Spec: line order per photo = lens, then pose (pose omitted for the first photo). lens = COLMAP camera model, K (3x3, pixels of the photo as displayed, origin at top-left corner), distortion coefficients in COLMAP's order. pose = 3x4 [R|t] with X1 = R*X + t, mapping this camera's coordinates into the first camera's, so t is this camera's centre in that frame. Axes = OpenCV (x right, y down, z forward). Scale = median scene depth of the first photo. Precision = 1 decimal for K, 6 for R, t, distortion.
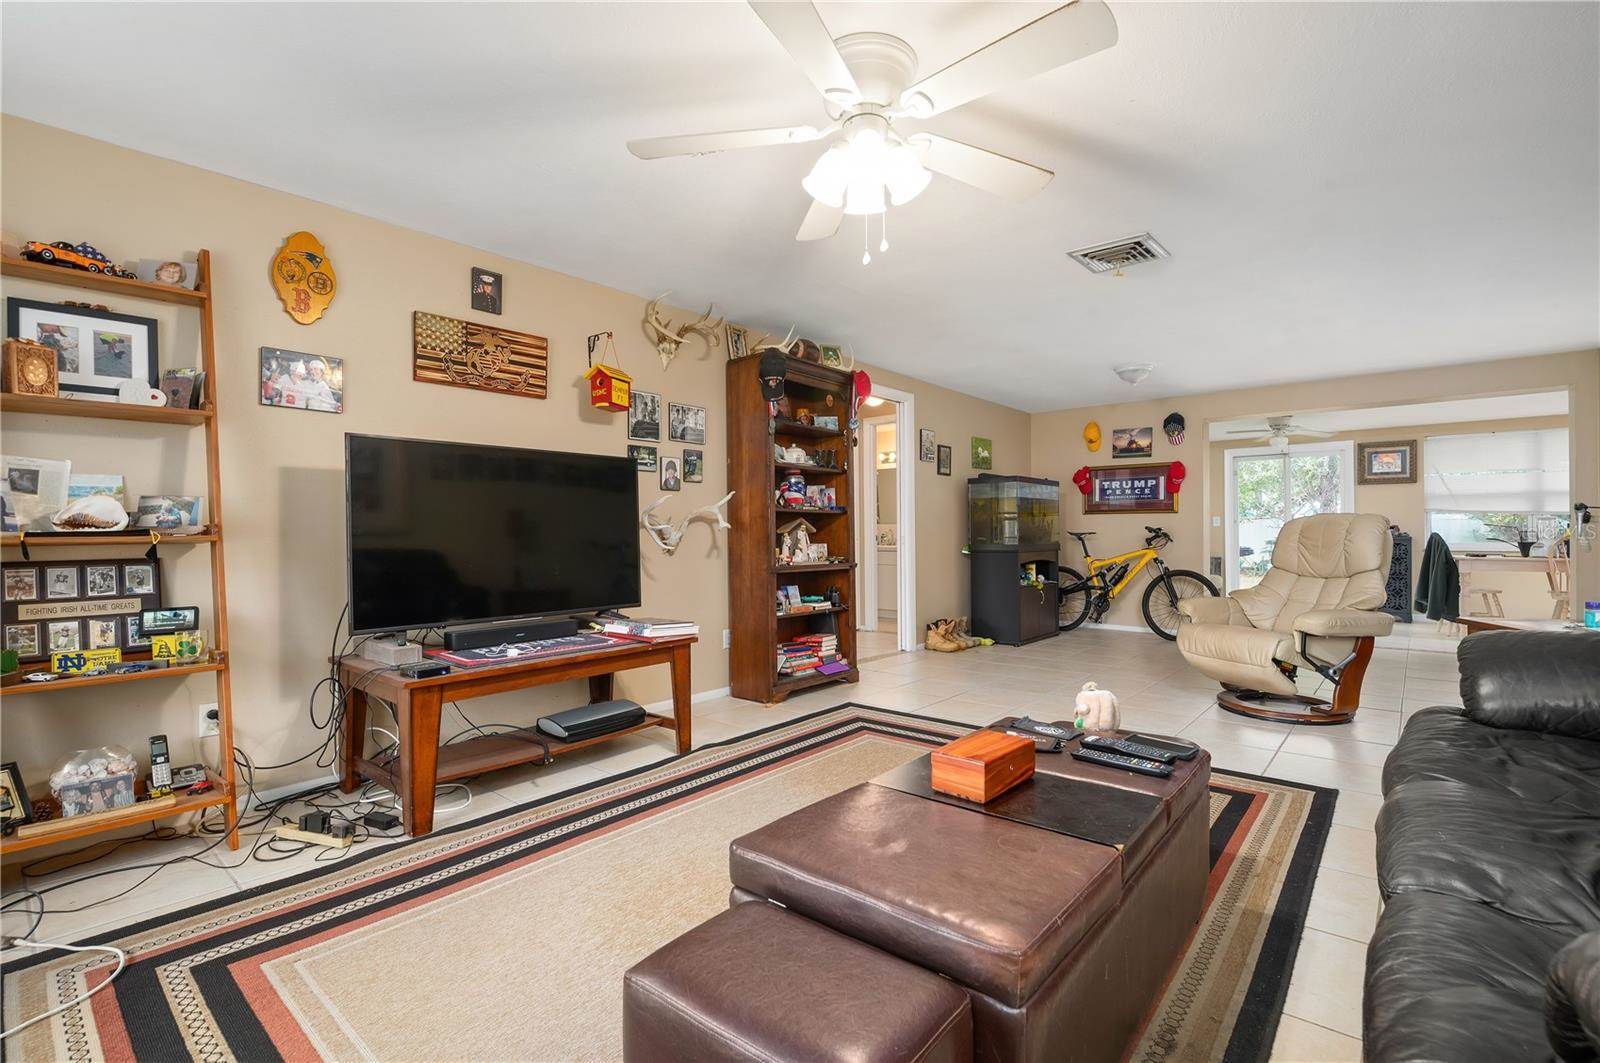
lens RADIAL K [[721.7, 0, 802.9], [0, 721.7, 532.4], [0, 0, 1]] dist [0.015267, -0.022667]
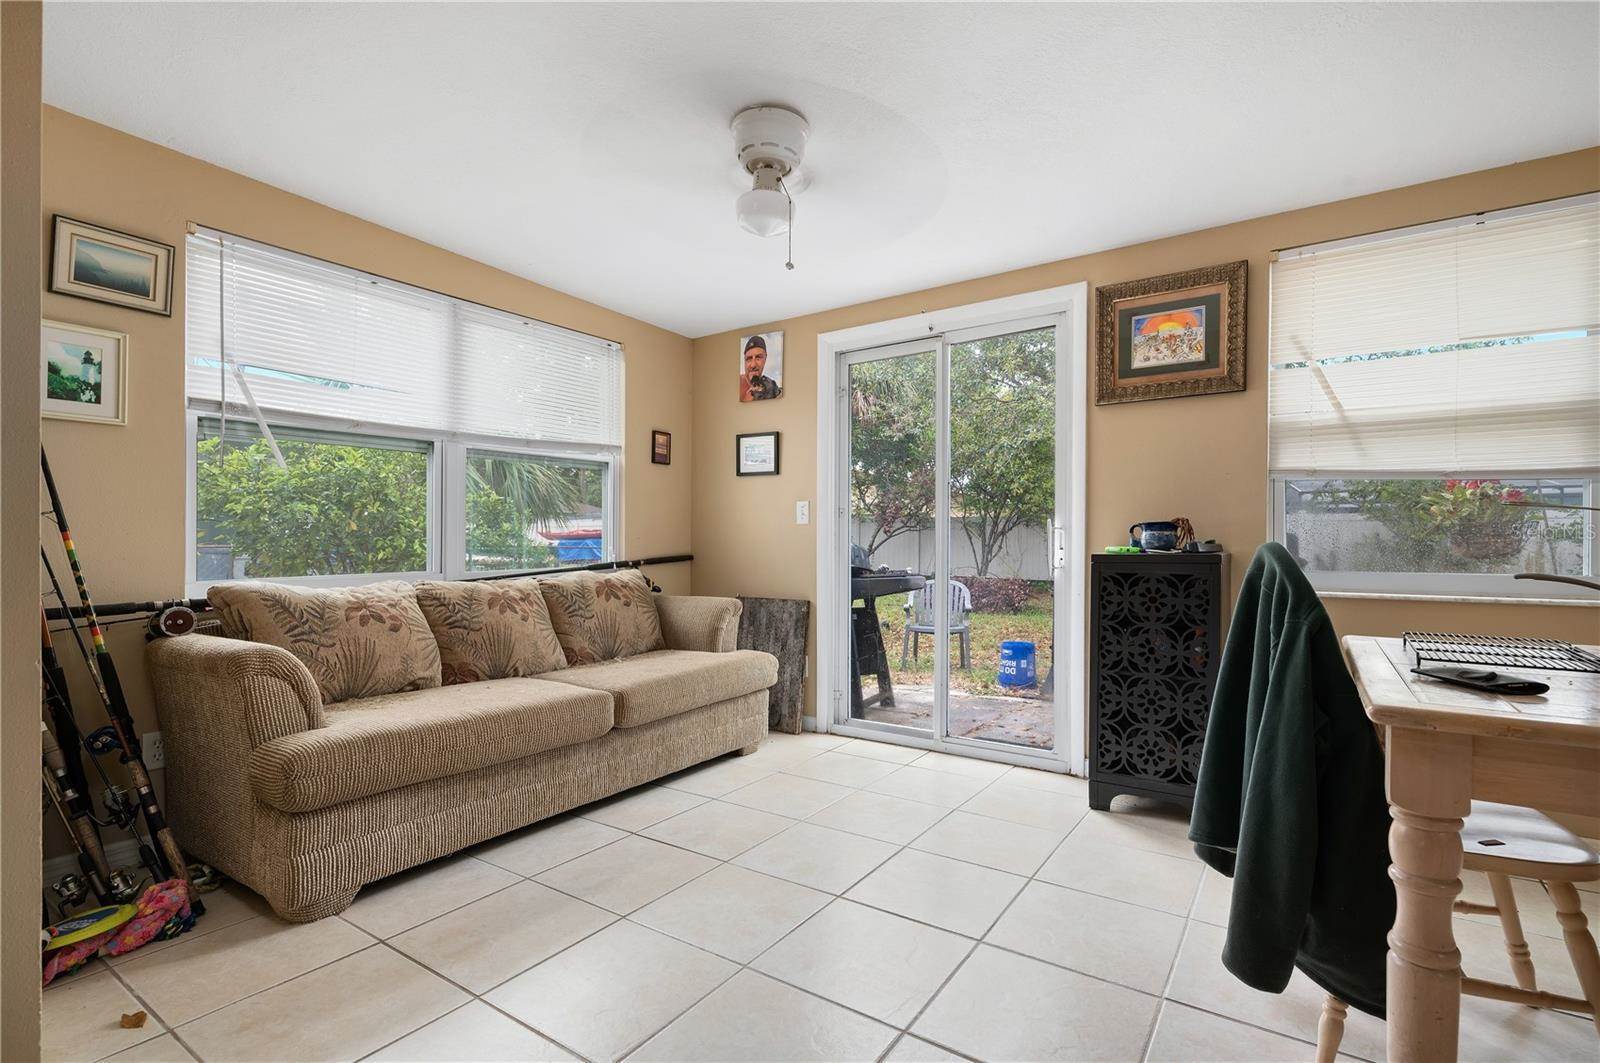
lens RADIAL K [[748.5, 0, 794.7], [0, 748.5, 545.6], [0, 0, 1]] dist [0.002123, 0.000280]
pose [[0.995692, 0.008453, 0.092335, 1.073990], [-0.008577, 0.999963, 0.000938, 0.006616], [-0.092324, -0.001725, 0.995728, 1.184299]]
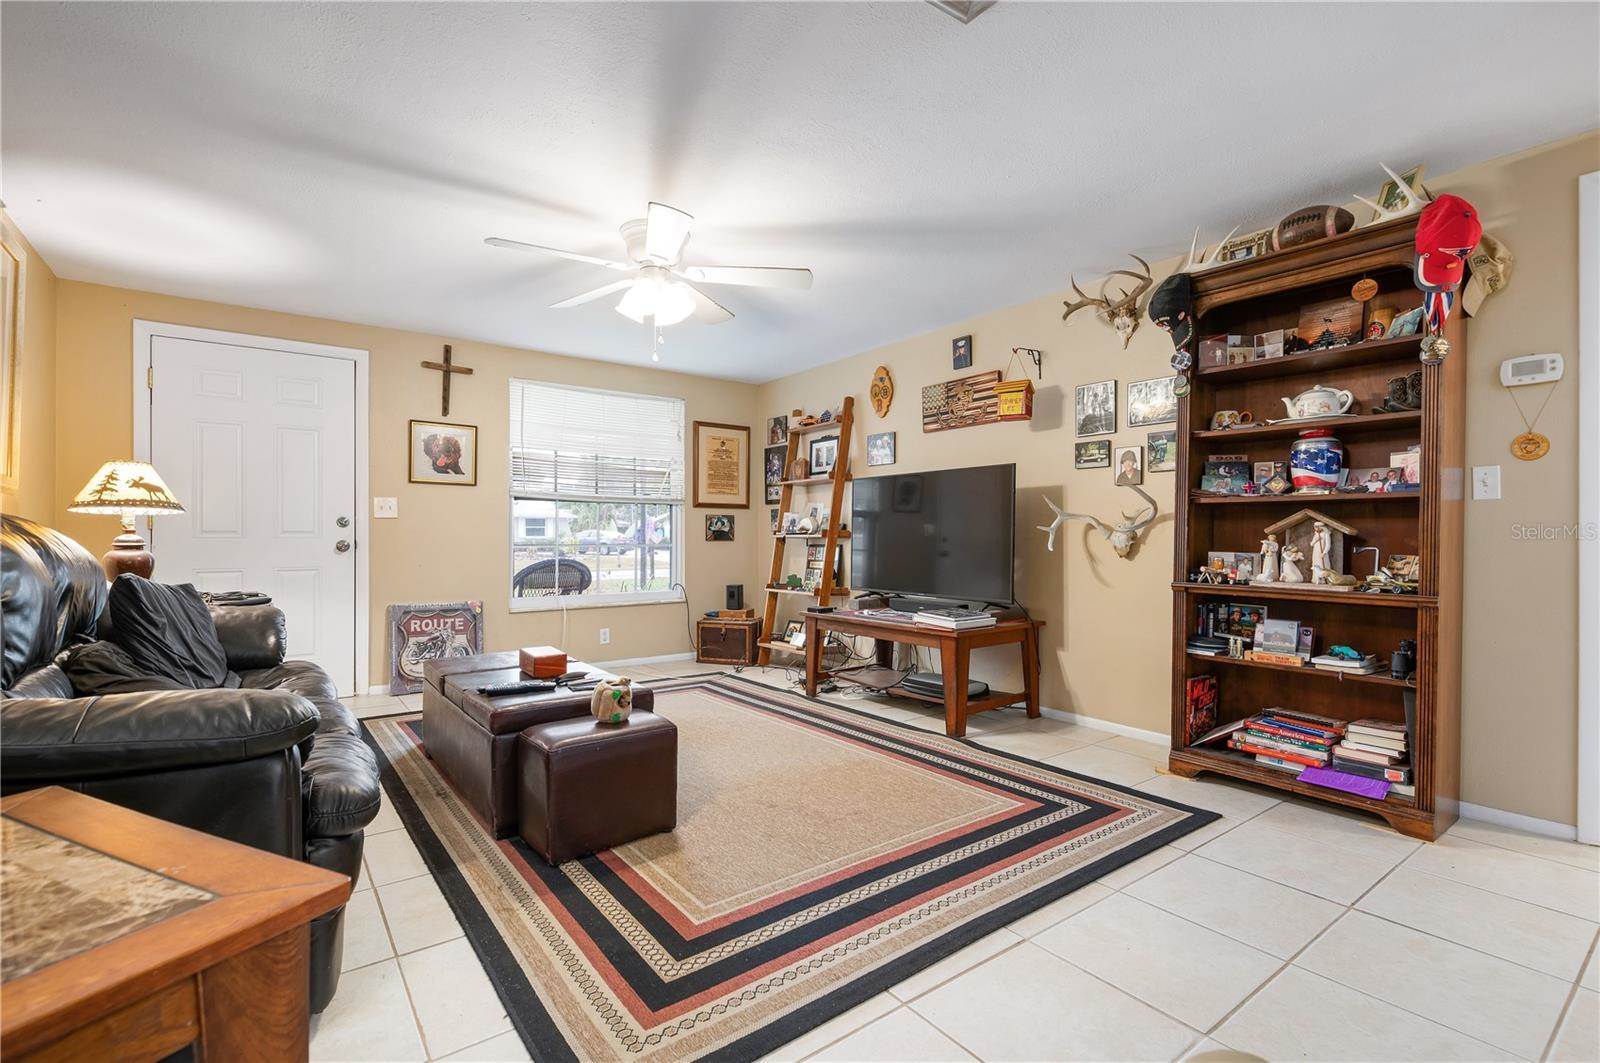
lens RADIAL K [[721.7, 0, 802.9], [0, 721.7, 532.4], [0, 0, 1]] dist [0.015267, -0.022667]
pose [[-0.219203, 0.000980, -0.975679, 0.644059], [0.000695, 0.999999, 0.000848, -0.001949], [0.975679, -0.000492, -0.219203, 0.696775]]
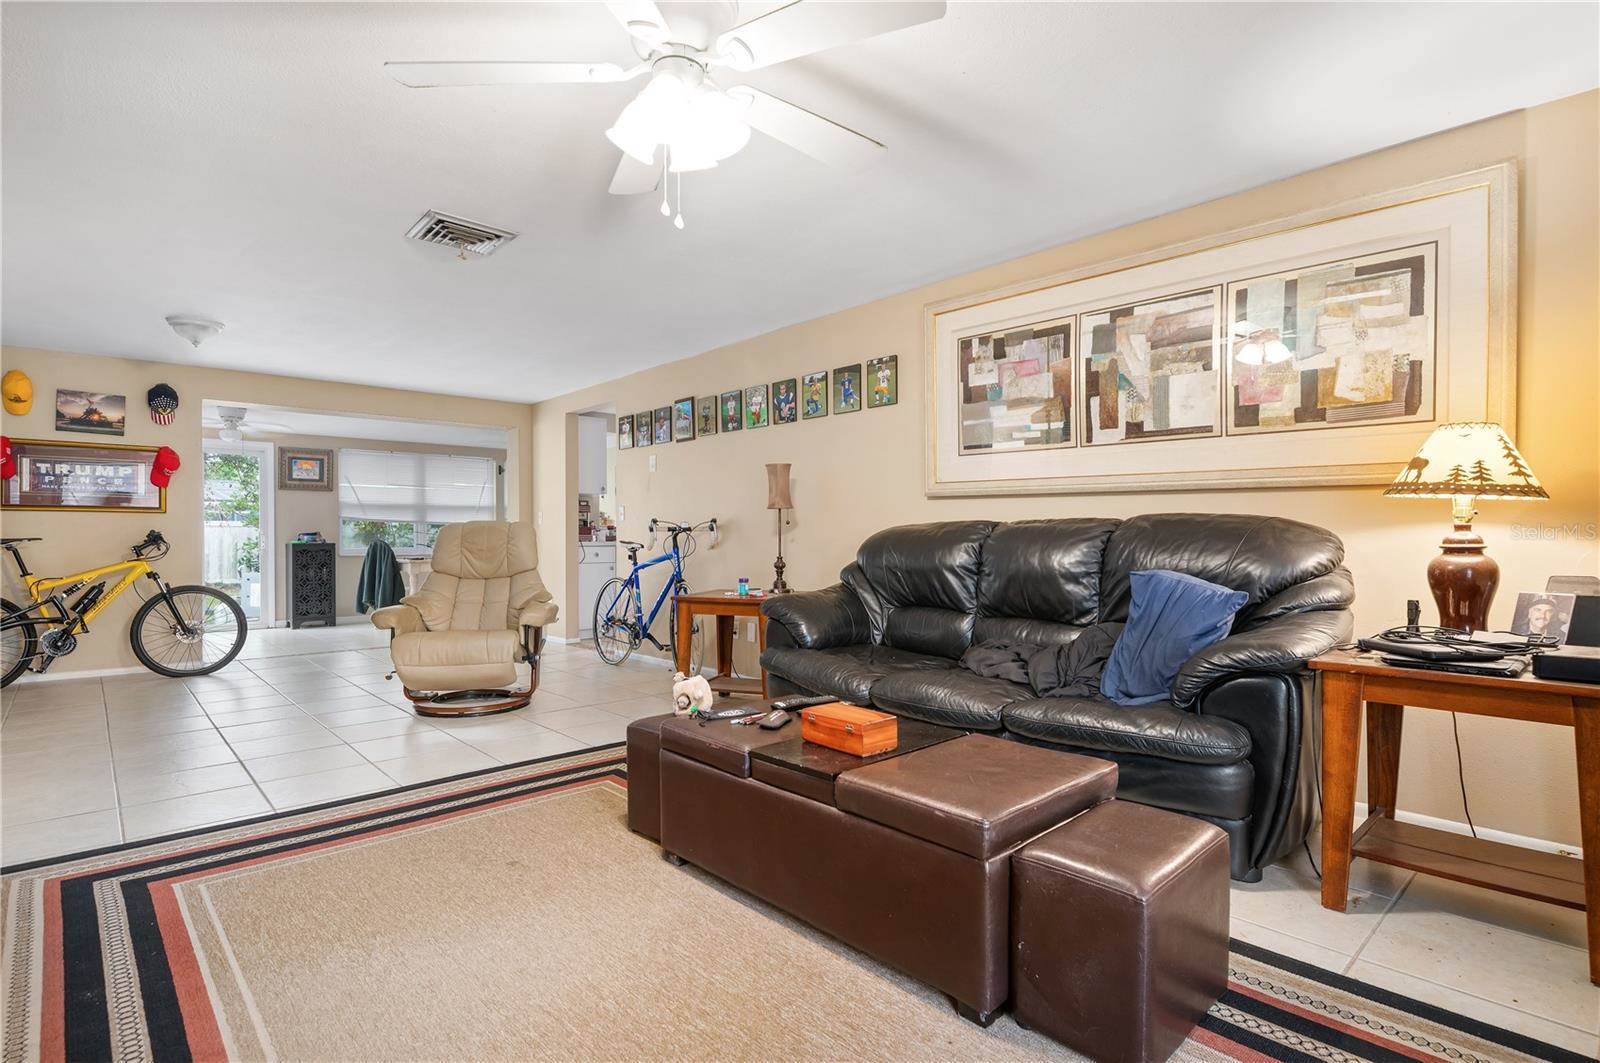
lens RADIAL K [[790.1, 0, 815.8], [0, 790.1, 528.3], [0, 0, 1]] dist [-0.002737, -0.001670]
pose [[0.112314, 0.014321, 0.993570, -0.357170], [0.001599, 0.999892, -0.014593, 0.004342], [-0.993671, 0.003227, 0.112279, 0.310033]]
